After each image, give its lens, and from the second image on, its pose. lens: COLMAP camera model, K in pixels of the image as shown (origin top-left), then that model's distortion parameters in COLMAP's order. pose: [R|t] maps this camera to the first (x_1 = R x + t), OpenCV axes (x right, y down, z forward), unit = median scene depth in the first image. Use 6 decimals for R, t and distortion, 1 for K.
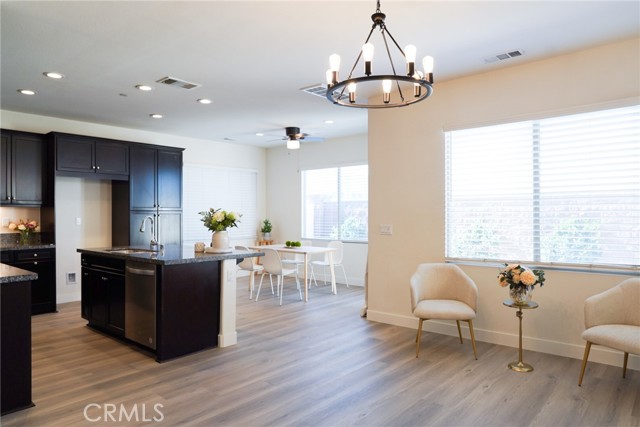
lens RADIAL K [[425.8, 0, 320.0], [0, 425.8, 213.5], [0, 0, 1]] dist [-0.034258, 0.036255]
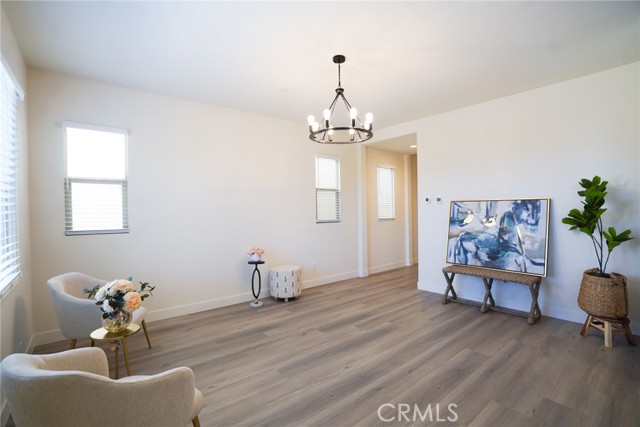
lens RADIAL K [[300.3, 0, 320.0], [0, 300.3, 213.5], [0, 0, 1]] dist [-0.074155, 0.030542]
pose [[-0.988130, 0.016772, 0.152699, 0.026471], [0.017262, 0.999849, 0.001883, 0.007994], [-0.152645, 0.004496, -0.988271, 1.261244]]
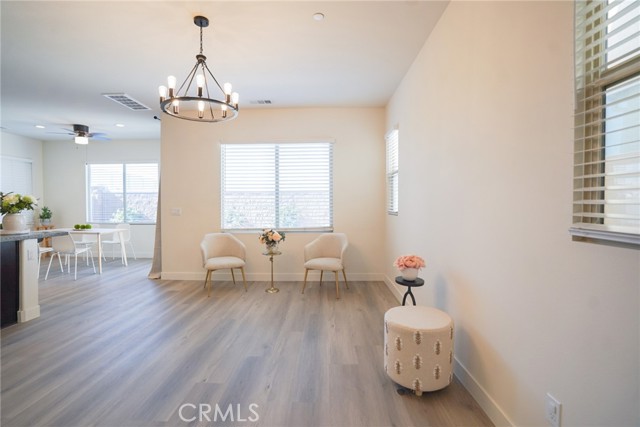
lens RADIAL K [[300.3, 0, 320.0], [0, 300.3, 213.5], [0, 0, 1]] dist [-0.074155, 0.030542]
pose [[0.768924, -0.014616, 0.639173, -0.114125], [-0.001571, 0.999692, 0.024750, 0.024528], [-0.639338, -0.020035, 0.768665, -0.021950]]
